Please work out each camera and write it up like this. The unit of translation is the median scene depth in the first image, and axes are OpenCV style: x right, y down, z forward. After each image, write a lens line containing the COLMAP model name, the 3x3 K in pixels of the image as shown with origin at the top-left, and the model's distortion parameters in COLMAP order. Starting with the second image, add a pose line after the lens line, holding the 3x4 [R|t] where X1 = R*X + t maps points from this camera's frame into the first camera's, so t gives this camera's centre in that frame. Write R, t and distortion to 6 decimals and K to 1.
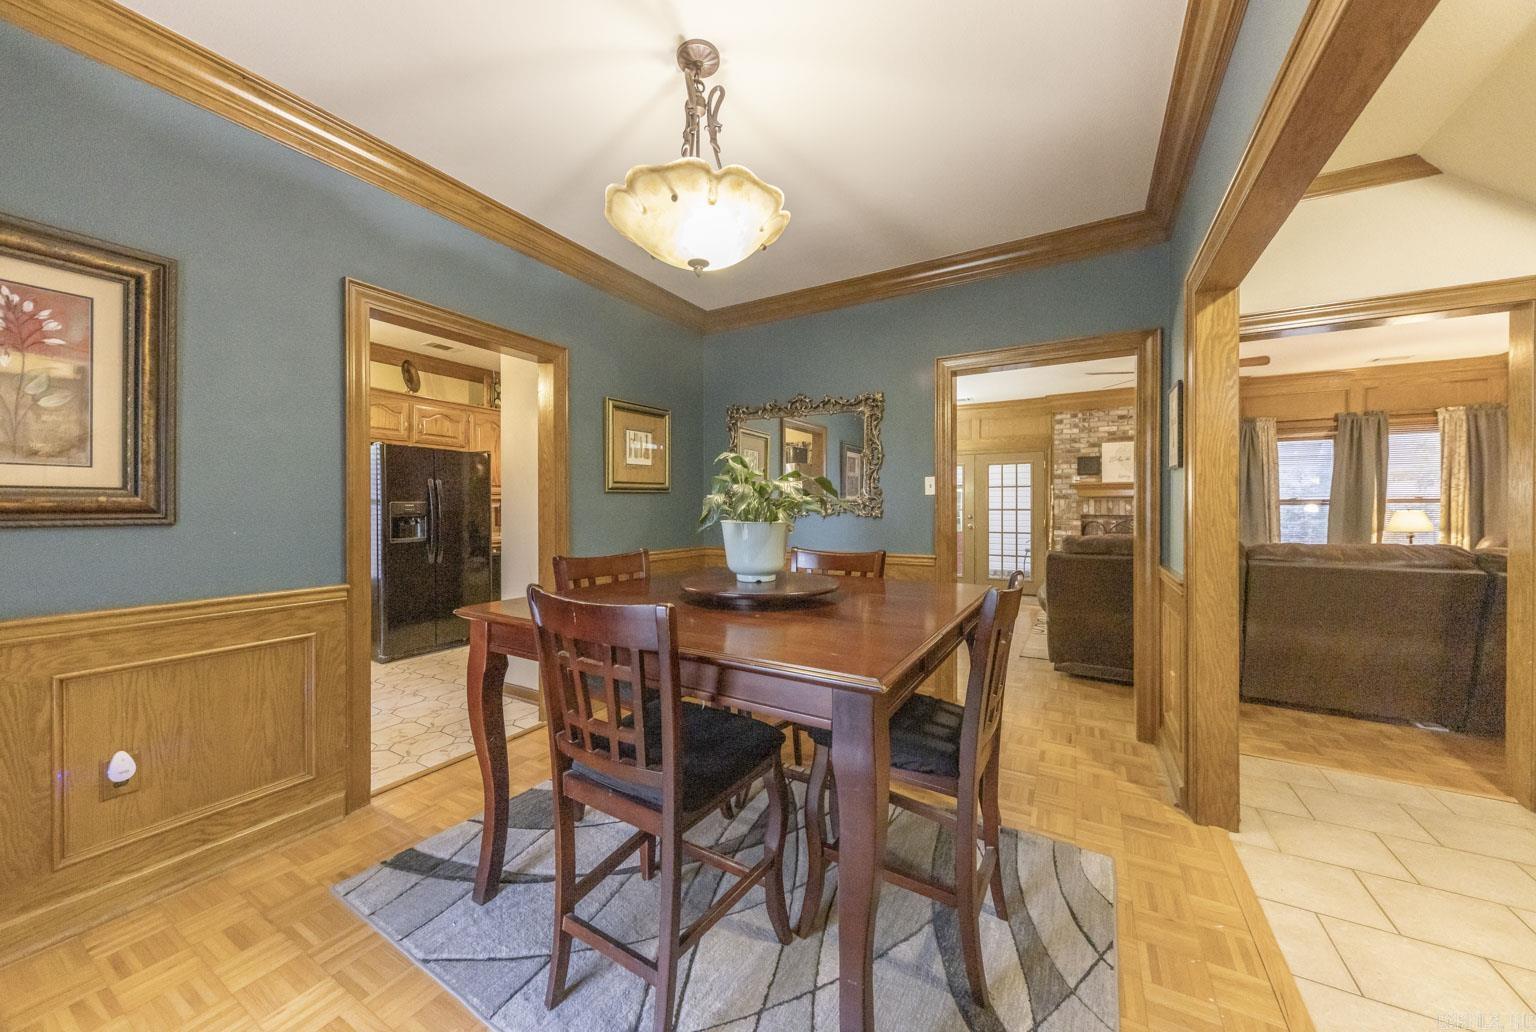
lens RADIAL K [[542.7, 0, 757.4], [0, 542.7, 503.9], [0, 0, 1]] dist [0.001987, 0.000080]
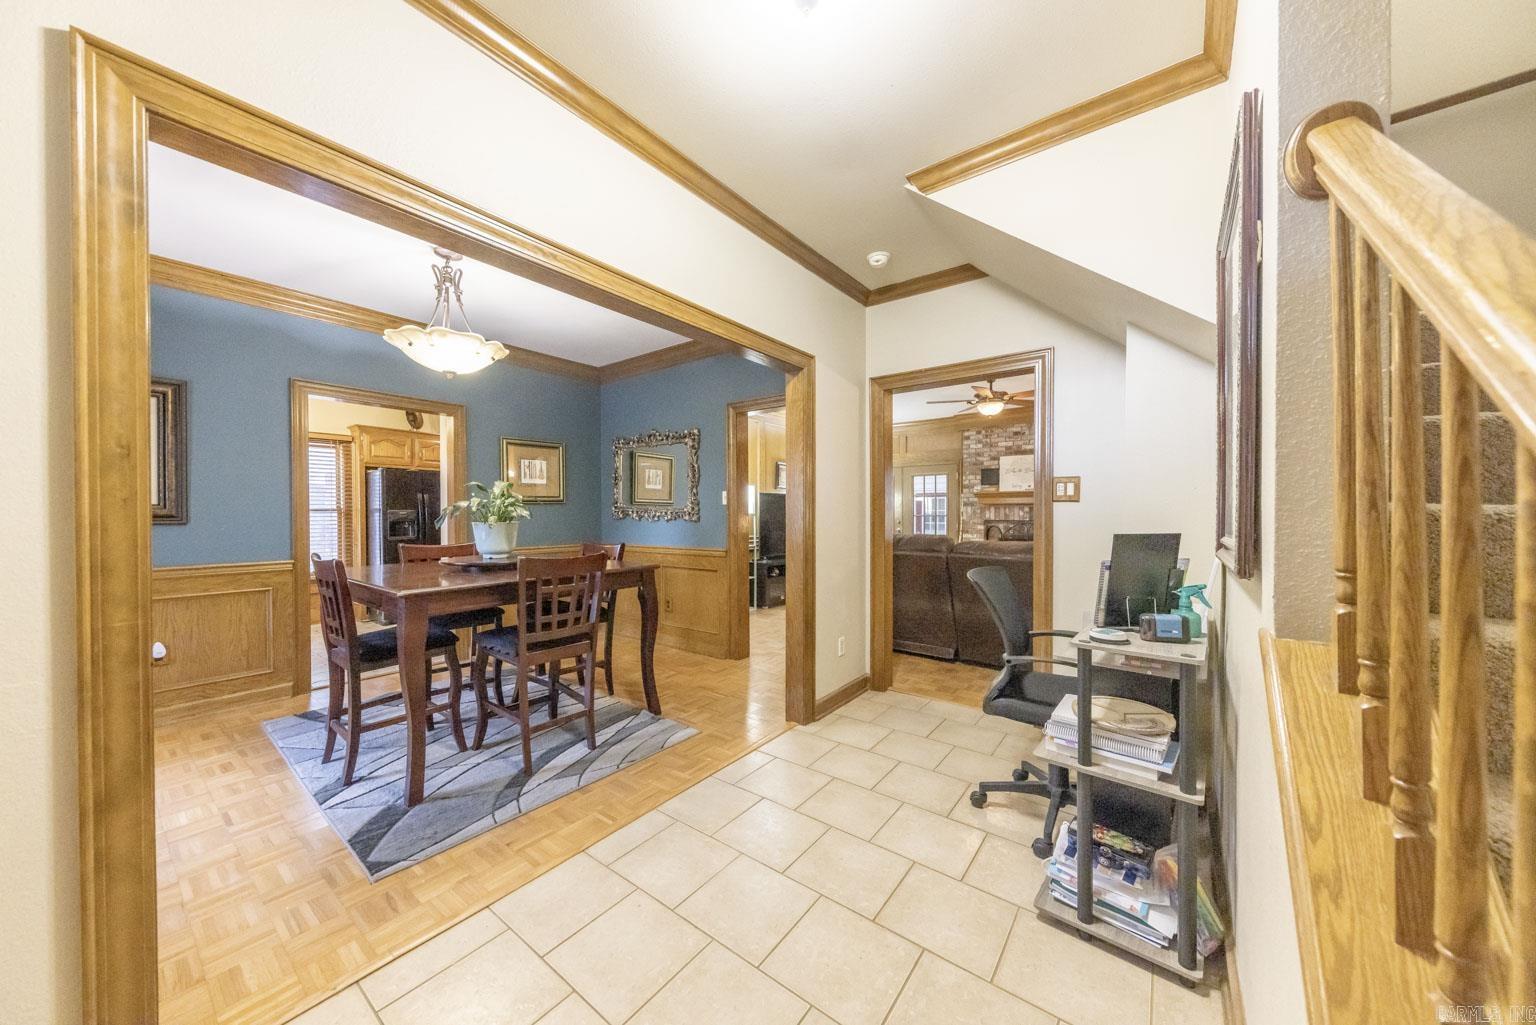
lens RADIAL K [[522.3, 0, 768.0], [0, 522.3, 512.5], [0, 0, 1]] dist [-0.000241, -0.000016]
pose [[0.993373, -0.002882, -0.114898, 0.527150], [0.003155, 0.999993, 0.002196, 0.001041], [0.114890, -0.002544, 0.993375, -0.258498]]
